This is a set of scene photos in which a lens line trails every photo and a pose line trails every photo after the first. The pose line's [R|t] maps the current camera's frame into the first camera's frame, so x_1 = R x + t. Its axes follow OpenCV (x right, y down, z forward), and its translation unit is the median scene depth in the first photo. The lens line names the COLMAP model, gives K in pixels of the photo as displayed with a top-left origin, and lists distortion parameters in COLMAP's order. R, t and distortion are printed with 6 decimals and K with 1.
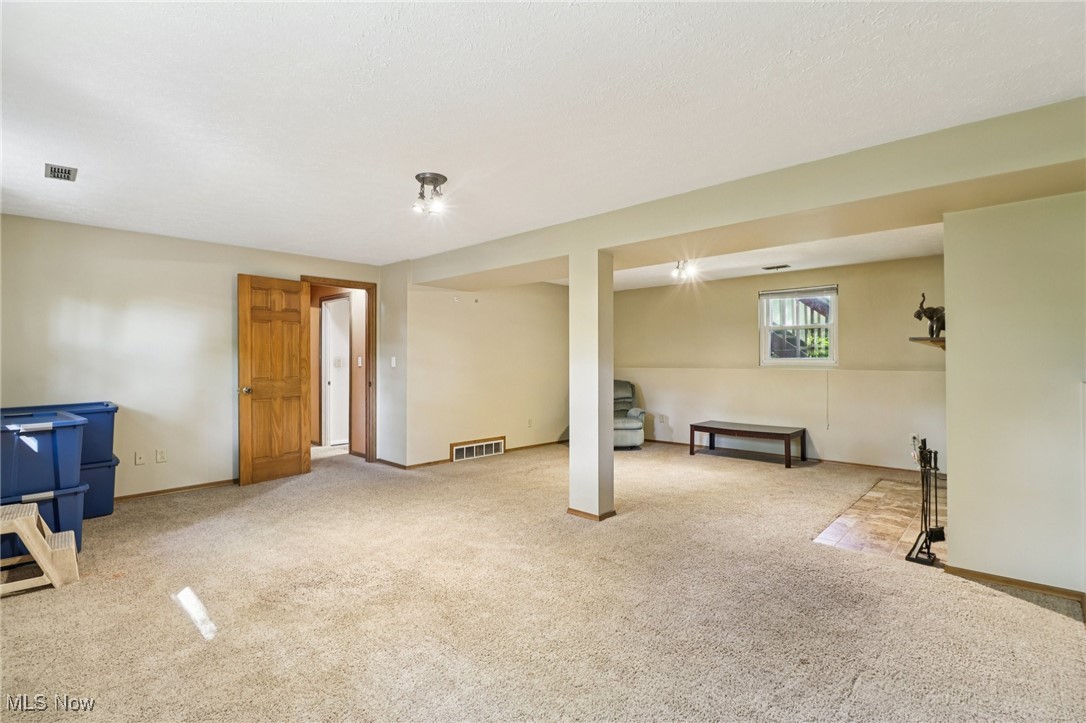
lens RADIAL K [[502.2, 0, 540.3], [0, 502.2, 363.9], [0, 0, 1]] dist [-0.000552, -0.000209]
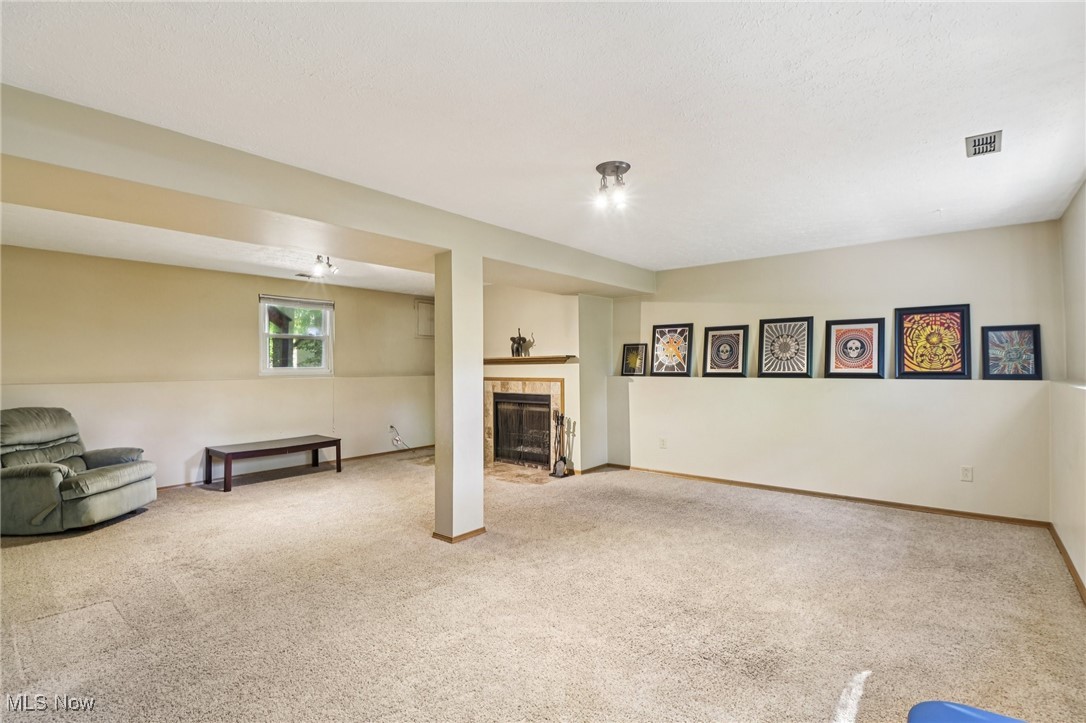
lens RADIAL K [[517.1, 0, 542.2], [0, 517.1, 370.6], [0, 0, 1]] dist [-0.000028, -0.000173]
pose [[-0.073285, -0.004237, 0.997302, -0.586642], [0.014413, 0.999882, 0.005308, -0.003959], [-0.997207, 0.014764, -0.073215, 0.625102]]
